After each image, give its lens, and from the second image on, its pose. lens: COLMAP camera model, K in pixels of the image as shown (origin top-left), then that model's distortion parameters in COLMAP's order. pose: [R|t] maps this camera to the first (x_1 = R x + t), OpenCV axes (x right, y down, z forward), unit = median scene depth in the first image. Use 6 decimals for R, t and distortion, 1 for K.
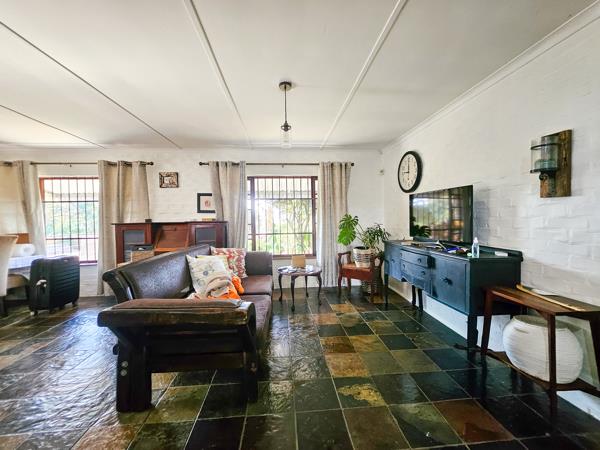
lens RADIAL K [[242.5, 0, 301.3], [0, 242.5, 217.9], [0, 0, 1]] dist [-0.003859, 0.000736]
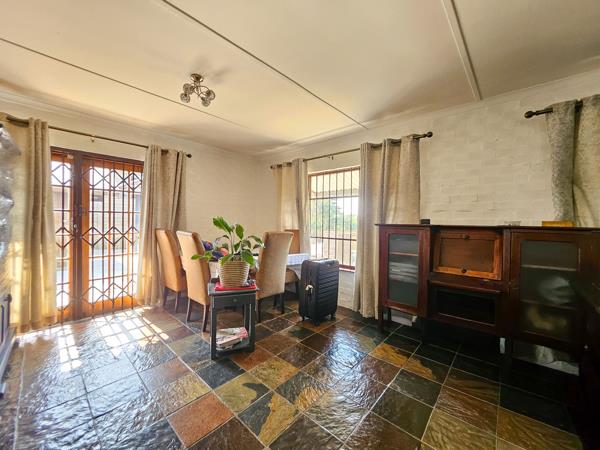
lens RADIAL K [[242.5, 0, 302.2], [0, 242.5, 222.1], [0, 0, 1]] dist [-0.003859, 0.000736]
pose [[0.680852, 0.035587, -0.731556, -0.369510], [-0.030076, 0.999335, 0.020622, 0.008661], [0.731804, 0.007962, 0.681469, 0.306025]]
